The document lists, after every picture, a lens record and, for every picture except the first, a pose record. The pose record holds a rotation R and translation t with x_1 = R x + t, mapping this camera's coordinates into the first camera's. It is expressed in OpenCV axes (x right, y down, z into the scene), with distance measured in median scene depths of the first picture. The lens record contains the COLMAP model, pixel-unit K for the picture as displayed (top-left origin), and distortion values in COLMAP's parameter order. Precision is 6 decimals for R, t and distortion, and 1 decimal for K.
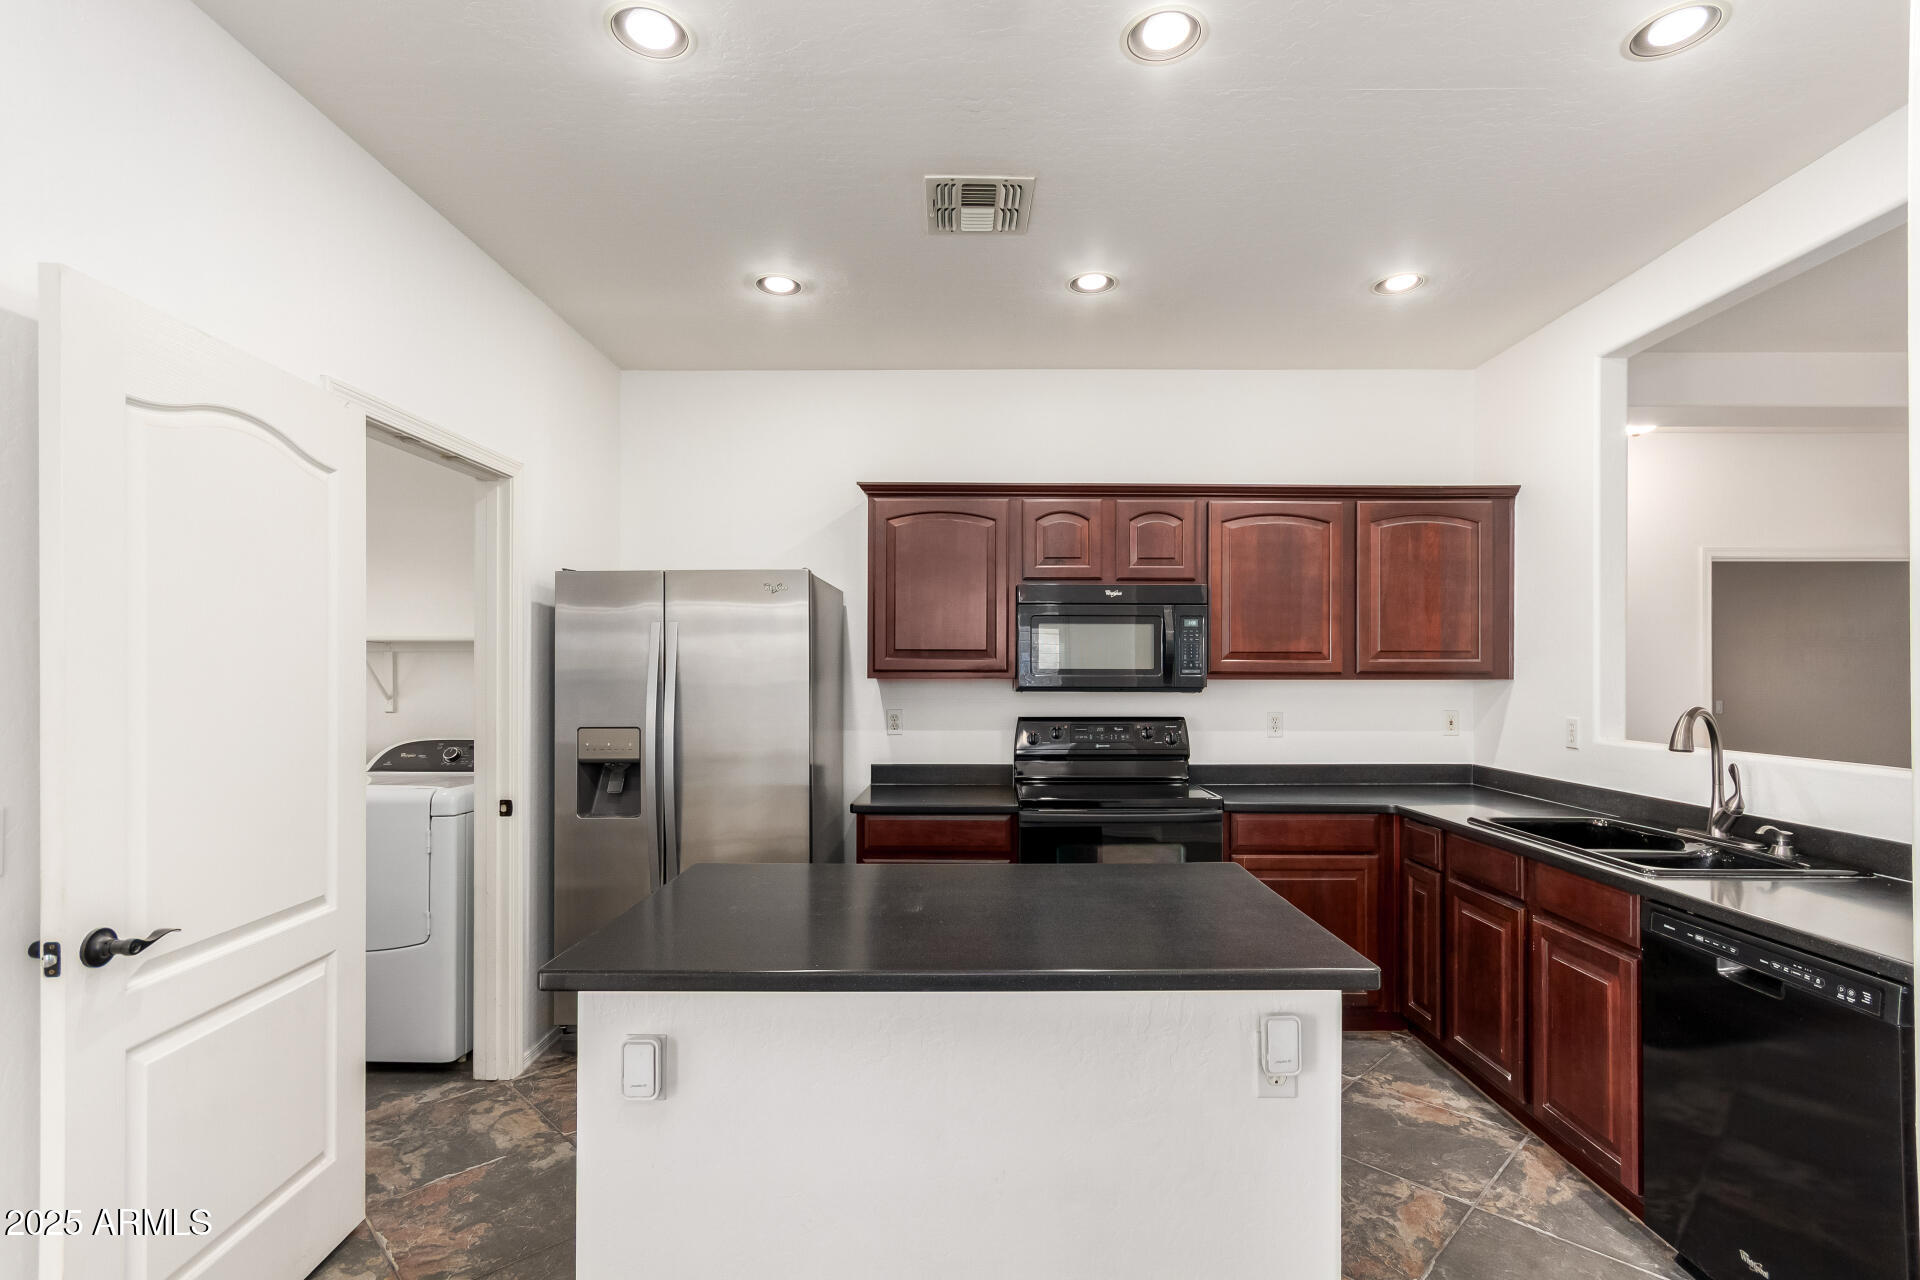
lens RADIAL K [[896.4, 0, 980.4], [0, 896.4, 669.9], [0, 0, 1]] dist [-0.000280, -0.000330]
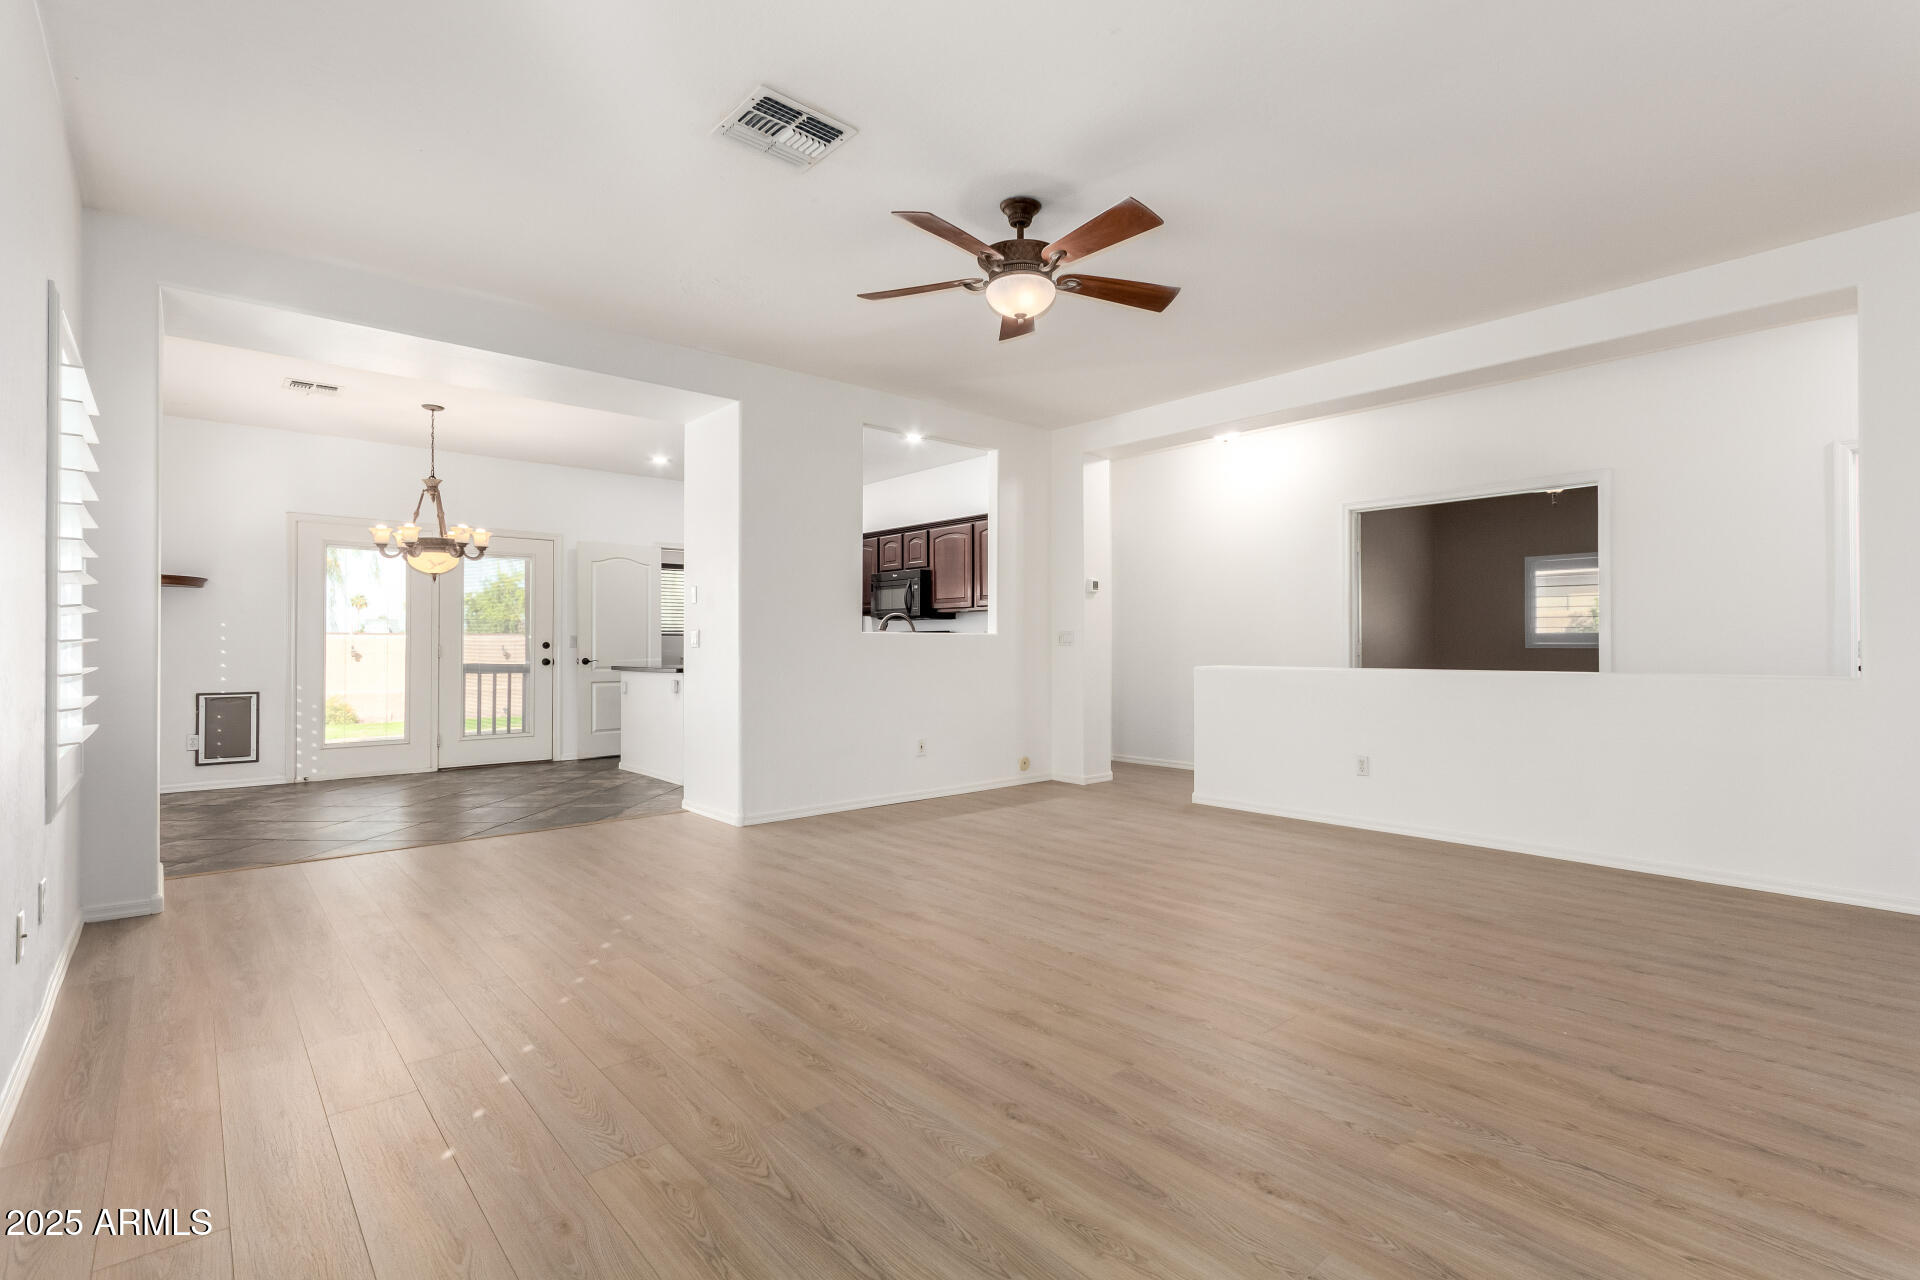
lens RADIAL K [[909.7, 0, 1004.2], [0, 909.7, 636.6], [0, 0, 1]] dist [0.003206, 0.000531]
pose [[0.668957, -0.010928, -0.743221, 2.335427], [0.007919, 0.999940, -0.007575, 0.101740], [0.743259, -0.000818, 0.669003, -0.405079]]
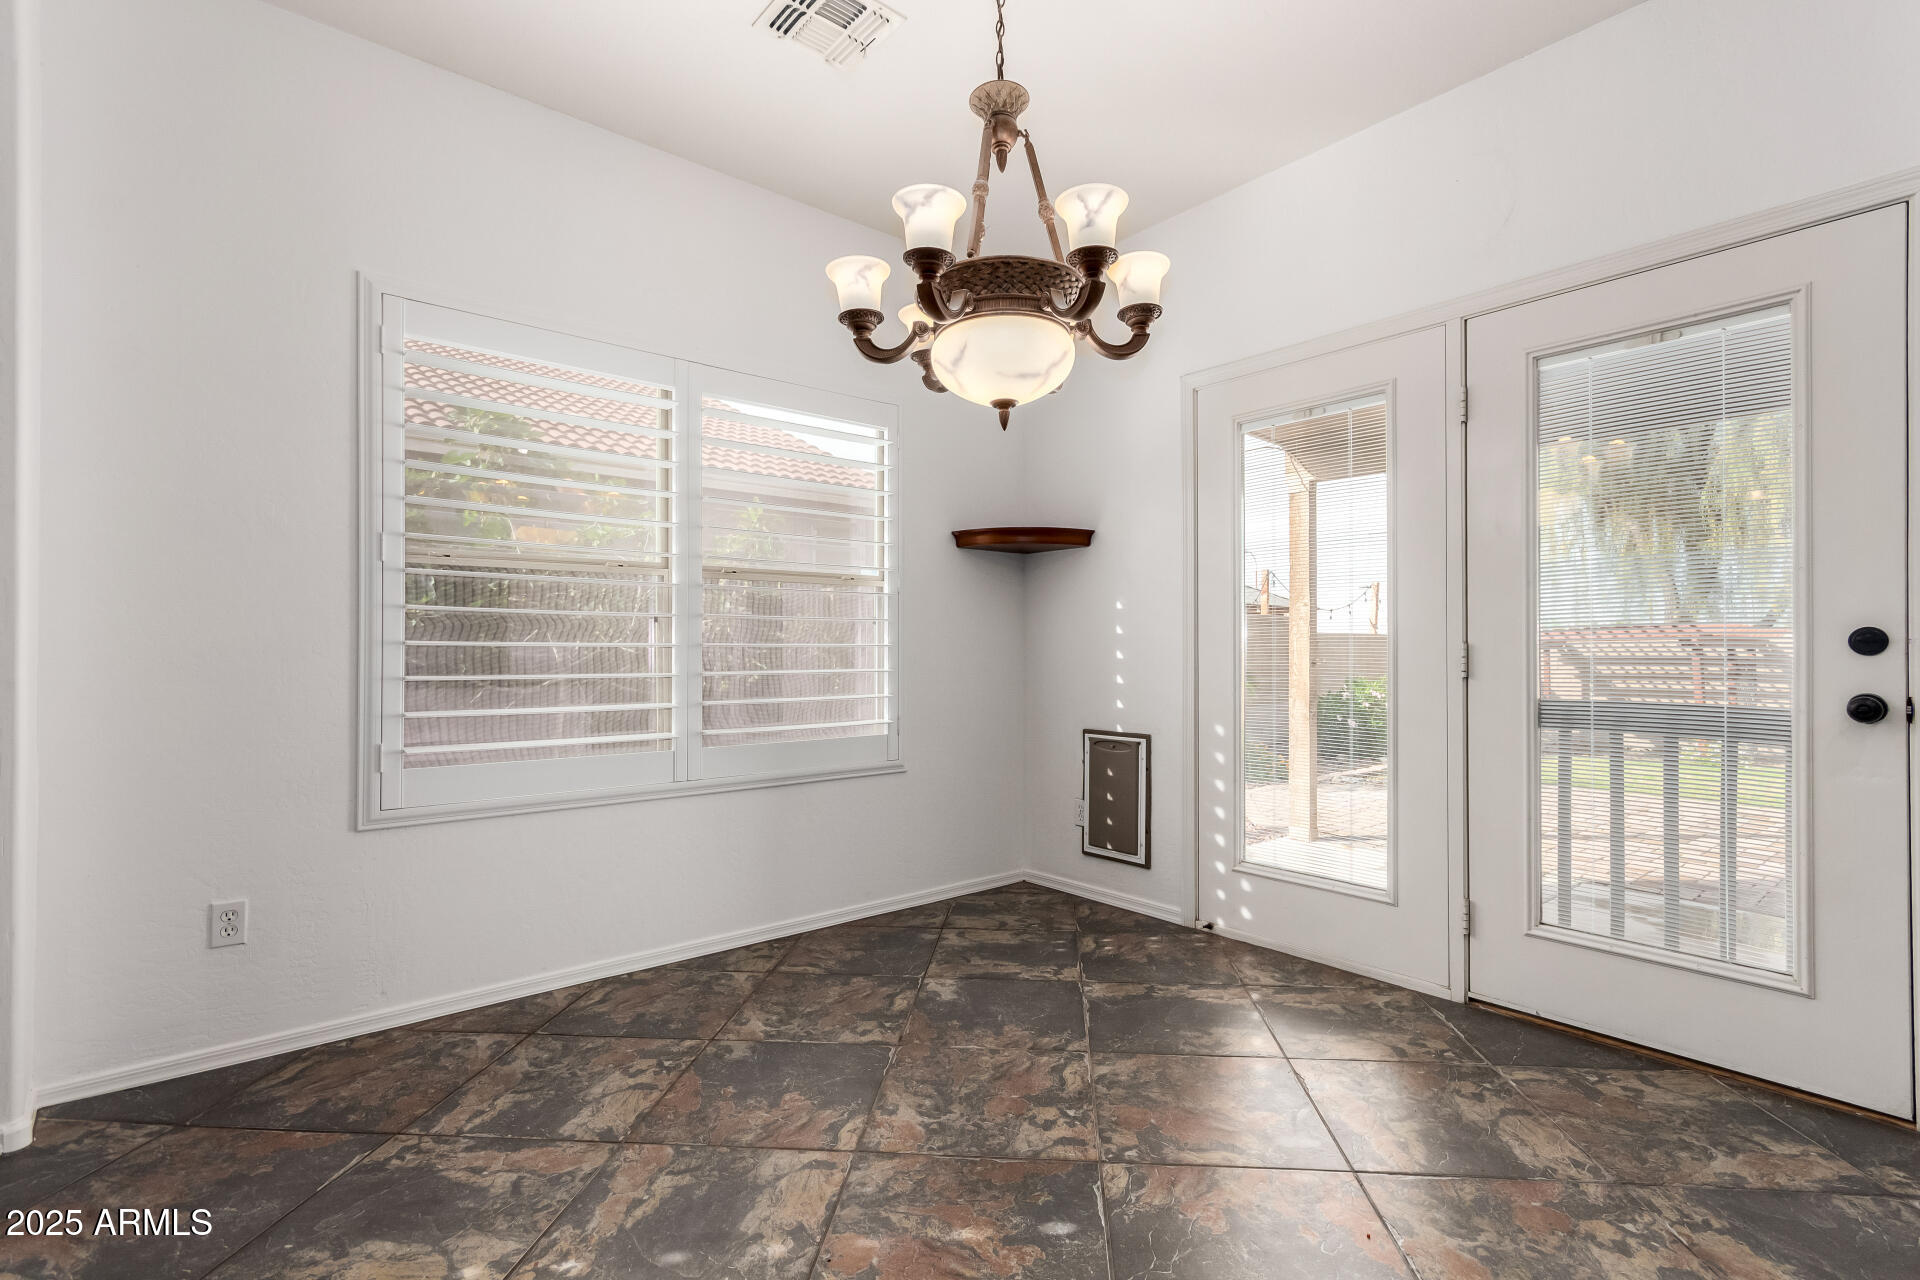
lens RADIAL K [[896.5, 0, 983.2], [0, 896.5, 650.8], [0, 0, 1]] dist [0.003467, 0.000568]
pose [[-0.765822, -0.004829, -0.643035, 0.391960], [0.002091, 0.999948, -0.010000, 0.108996], [0.643050, -0.009002, -0.765772, 0.455678]]
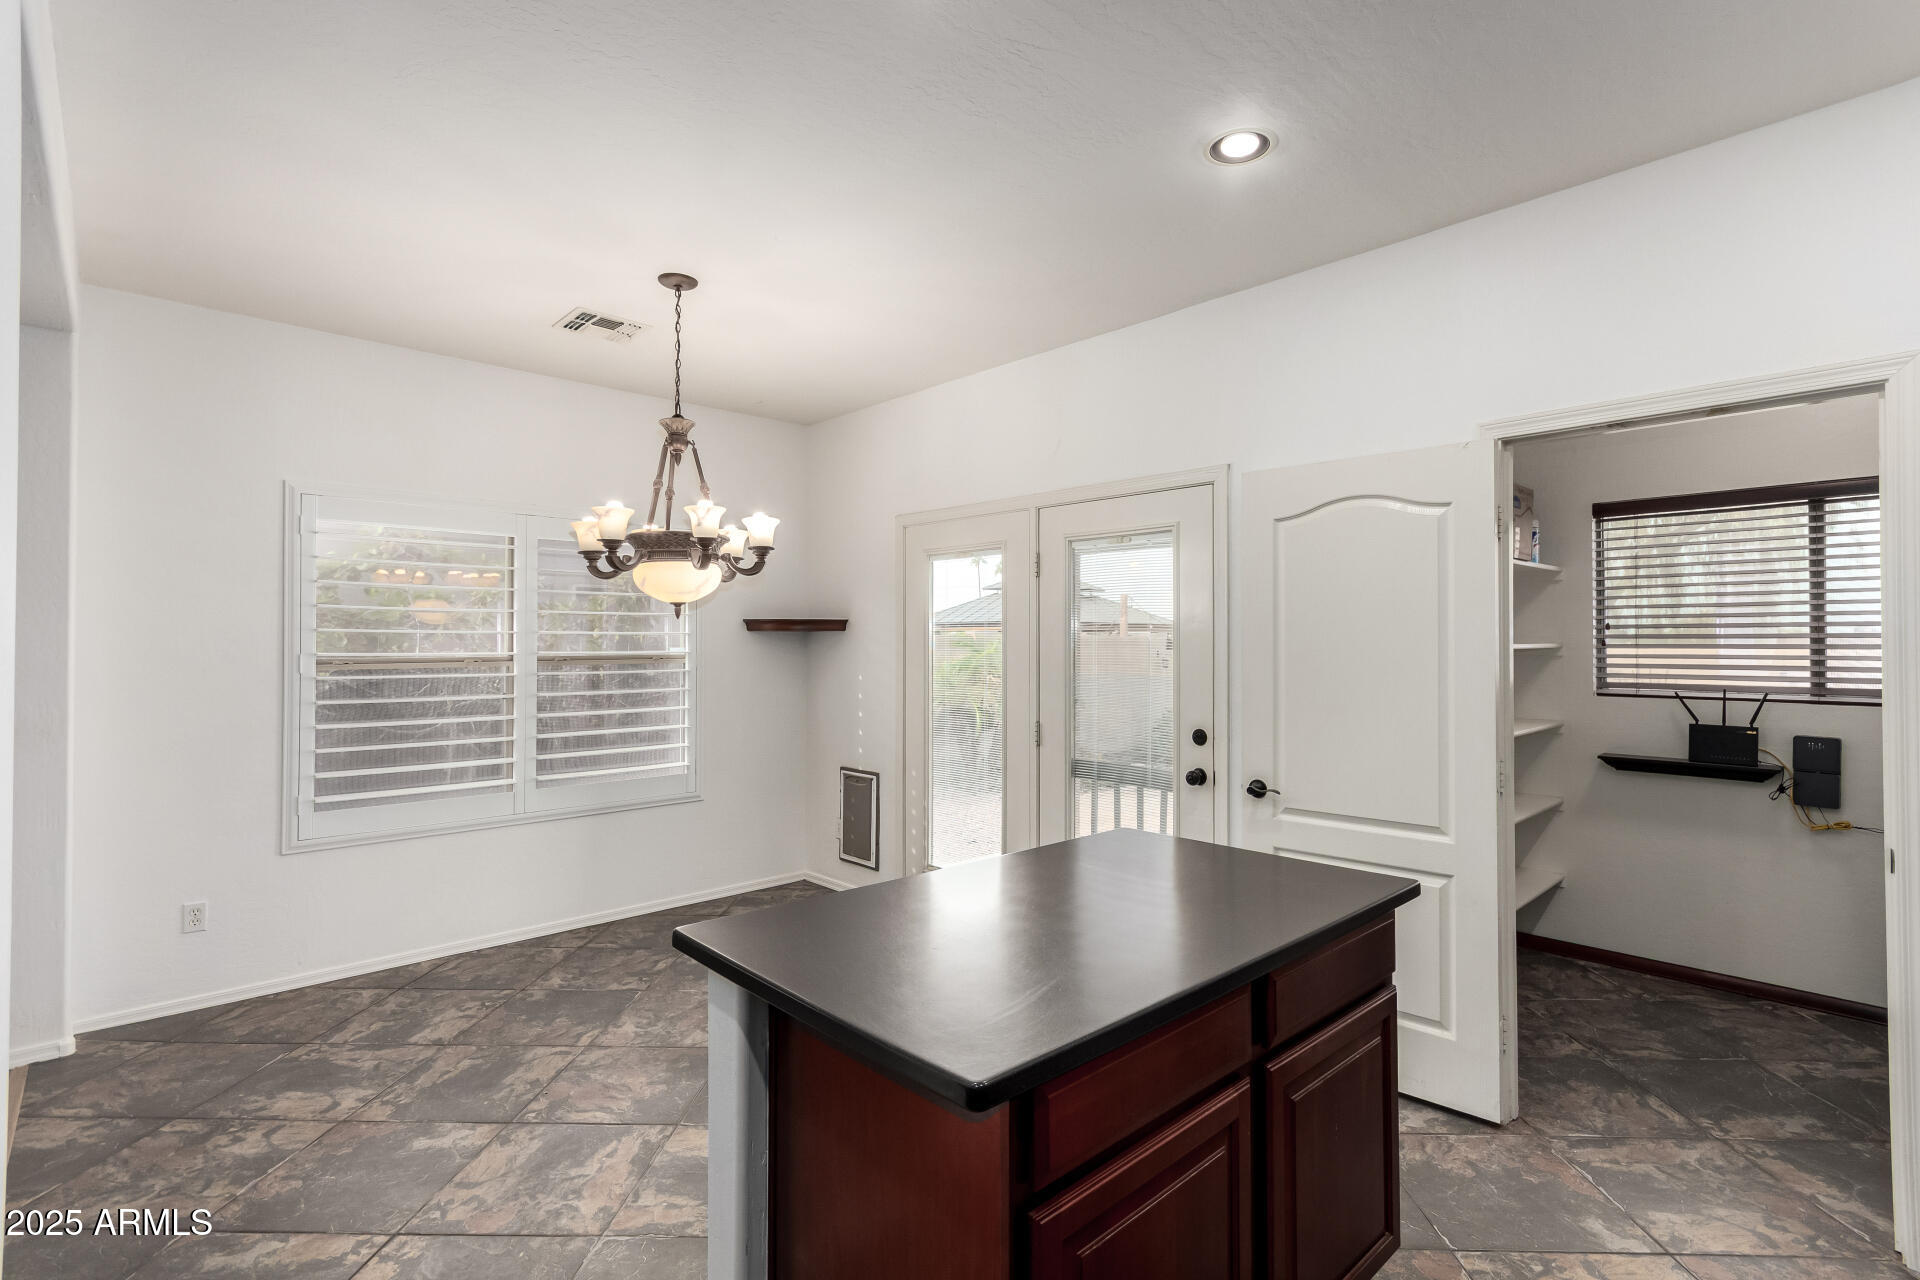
lens RADIAL K [[903.8, 0, 982.9], [0, 903.8, 635.5], [0, 0, 1]] dist [0.002139, -0.000738]
pose [[-0.732611, -0.009556, -0.680580, 0.441584], [0.001676, 0.999873, -0.015843, -0.008934], [0.680645, -0.012748, -0.732502, 0.995743]]
